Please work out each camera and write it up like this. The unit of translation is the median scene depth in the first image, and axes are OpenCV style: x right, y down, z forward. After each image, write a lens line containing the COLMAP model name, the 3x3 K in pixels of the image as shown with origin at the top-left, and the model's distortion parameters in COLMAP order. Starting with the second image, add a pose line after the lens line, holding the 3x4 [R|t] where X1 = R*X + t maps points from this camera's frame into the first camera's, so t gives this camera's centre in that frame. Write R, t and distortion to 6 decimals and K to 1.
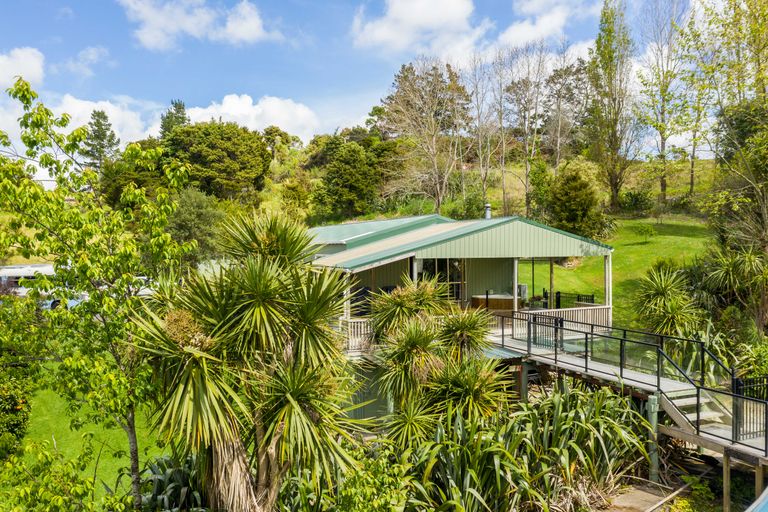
lens RADIAL K [[608.5, 0, 395.5], [0, 608.5, 255.4], [0, 0, 1]] dist [-0.002411, 0.001400]
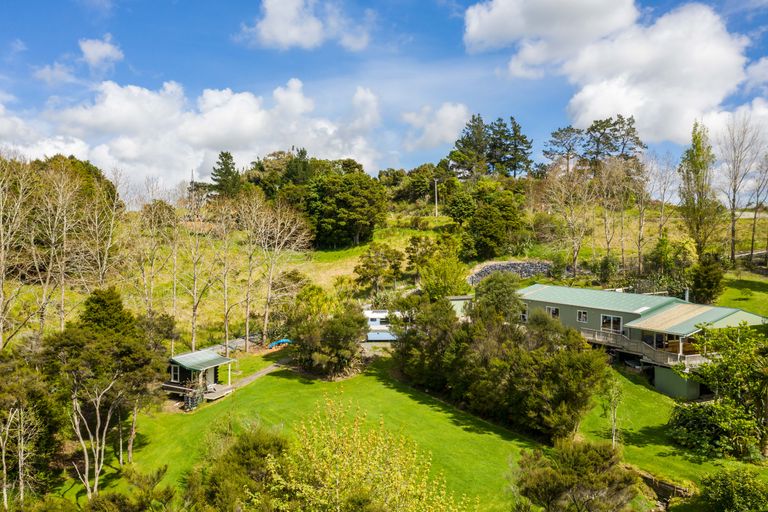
lens RADIAL K [[608.5, 0, 395.5], [0, 608.5, 255.4], [0, 0, 1]] dist [-0.002411, 0.001400]
pose [[0.998843, 0.007733, 0.047464, -0.279247], [-0.008119, 0.999936, 0.007938, -0.062736], [-0.047400, -0.008314, 0.998841, -0.283982]]
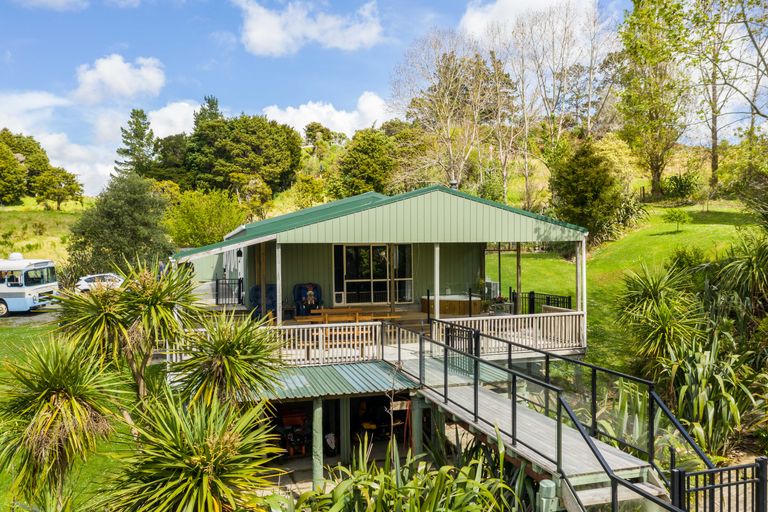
lens RADIAL K [[608.5, 0, 395.5], [0, 608.5, 255.4], [0, 0, 1]] dist [-0.002411, 0.001400]
pose [[0.994395, -0.001070, -0.105727, 0.052291], [0.000987, 0.999999, -0.000835, 0.004331], [0.105728, 0.000726, 0.994395, 0.067054]]
